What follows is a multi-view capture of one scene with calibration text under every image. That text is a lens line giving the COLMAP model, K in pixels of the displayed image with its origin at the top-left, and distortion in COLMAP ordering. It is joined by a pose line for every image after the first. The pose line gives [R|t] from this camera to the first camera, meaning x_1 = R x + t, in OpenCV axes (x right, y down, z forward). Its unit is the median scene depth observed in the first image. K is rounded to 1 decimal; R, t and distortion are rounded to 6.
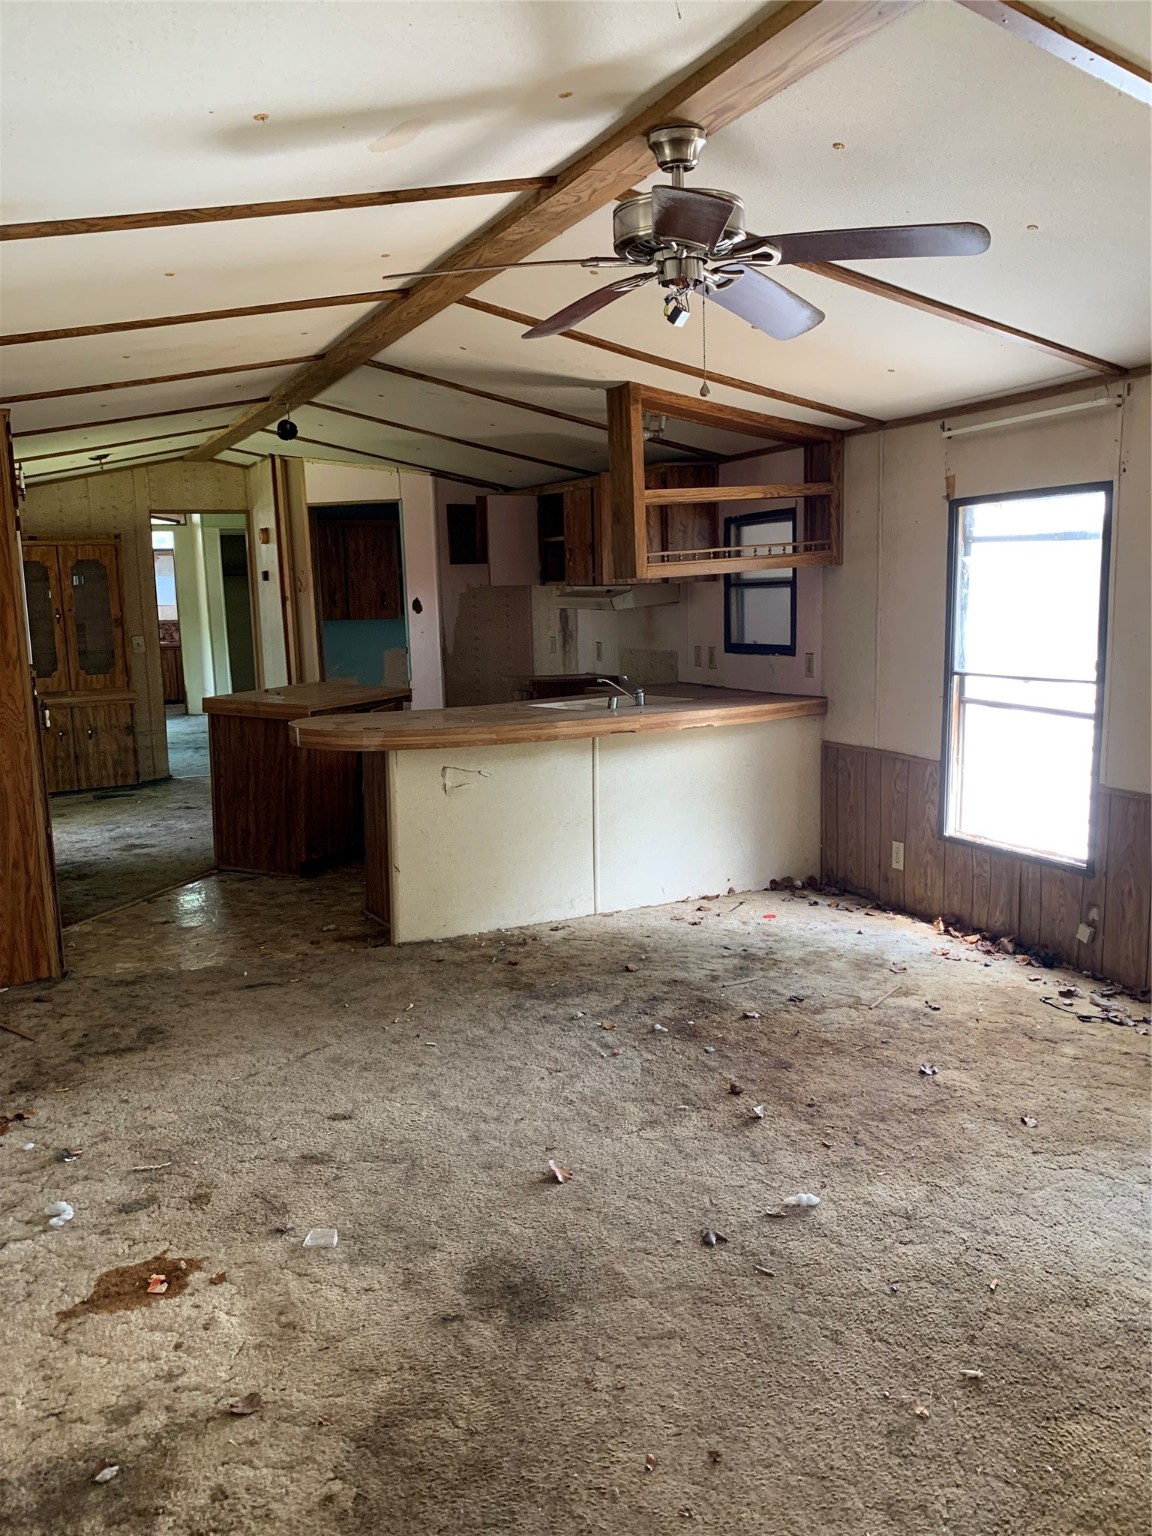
lens RADIAL K [[1182.7, 0, 570.6], [0, 1182.7, 762.1], [0, 0, 1]] dist [0.043348, -0.037708]
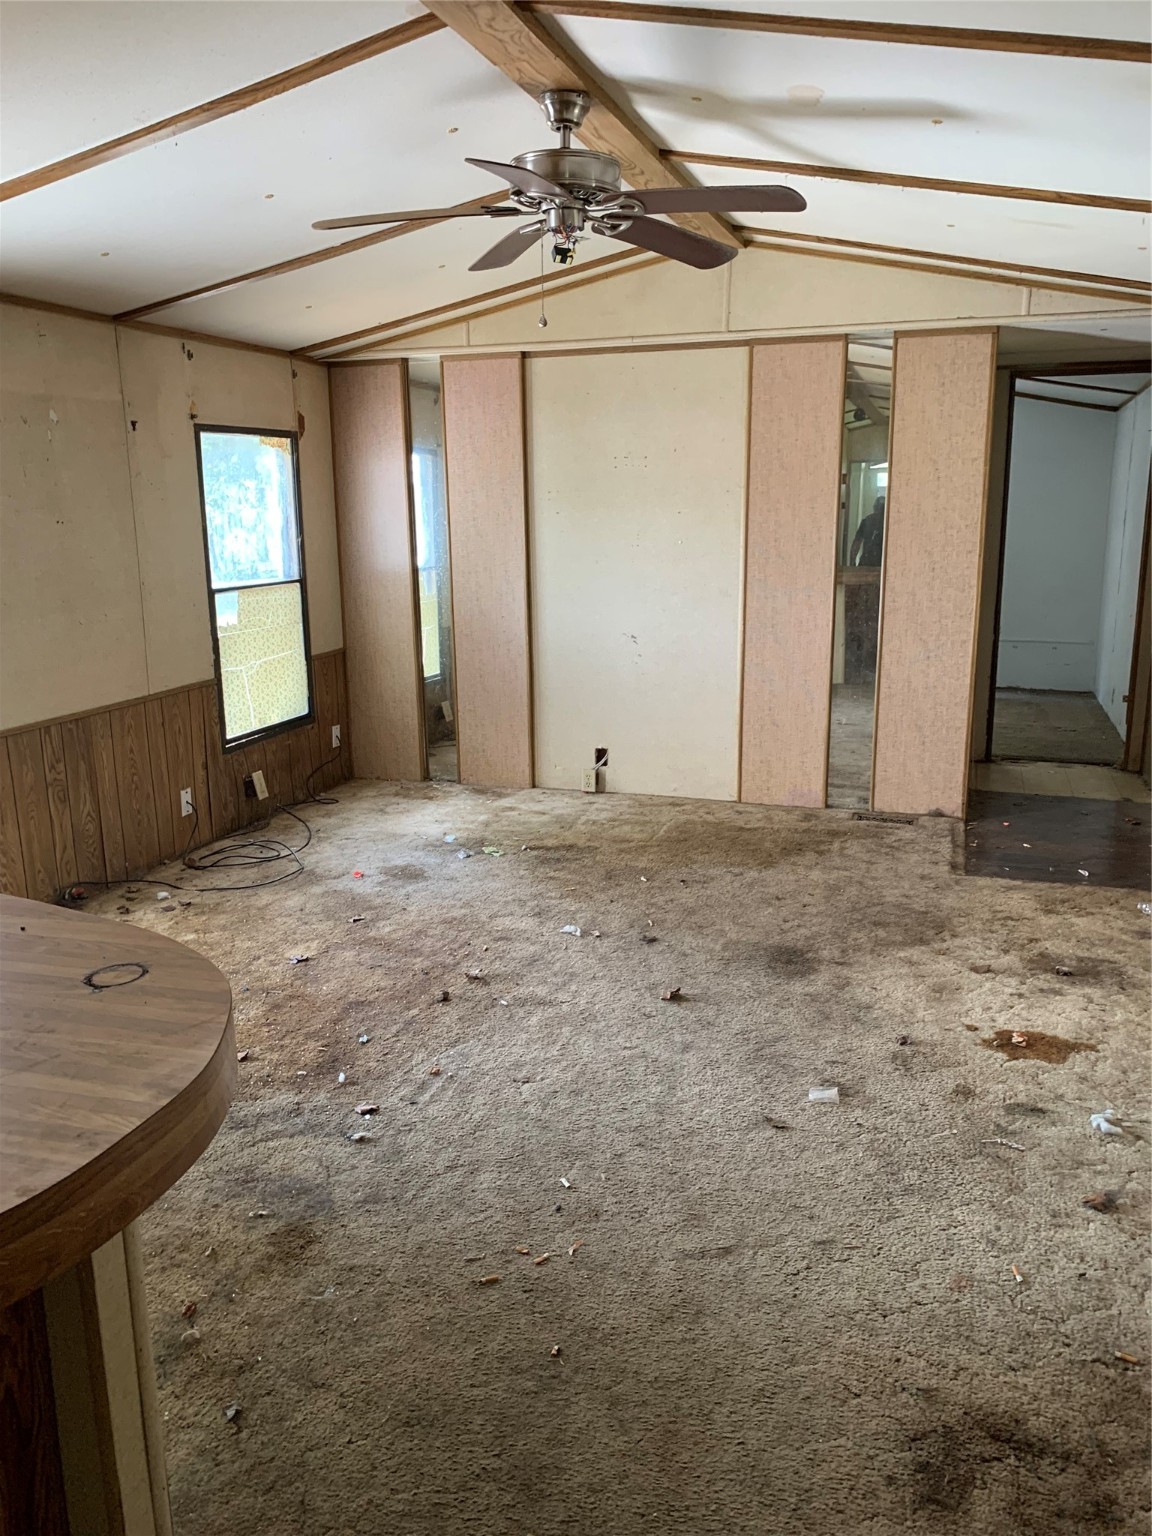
lens RADIAL K [[1182.7, 0, 566.1], [0, 1182.7, 773.3], [0, 0, 1]] dist [0.043348, -0.037708]
pose [[-0.715065, -0.123285, 0.688101, -0.765032], [0.145238, 0.936647, 0.318746, -0.269843], [-0.683804, 0.327863, -0.651858, 1.884075]]
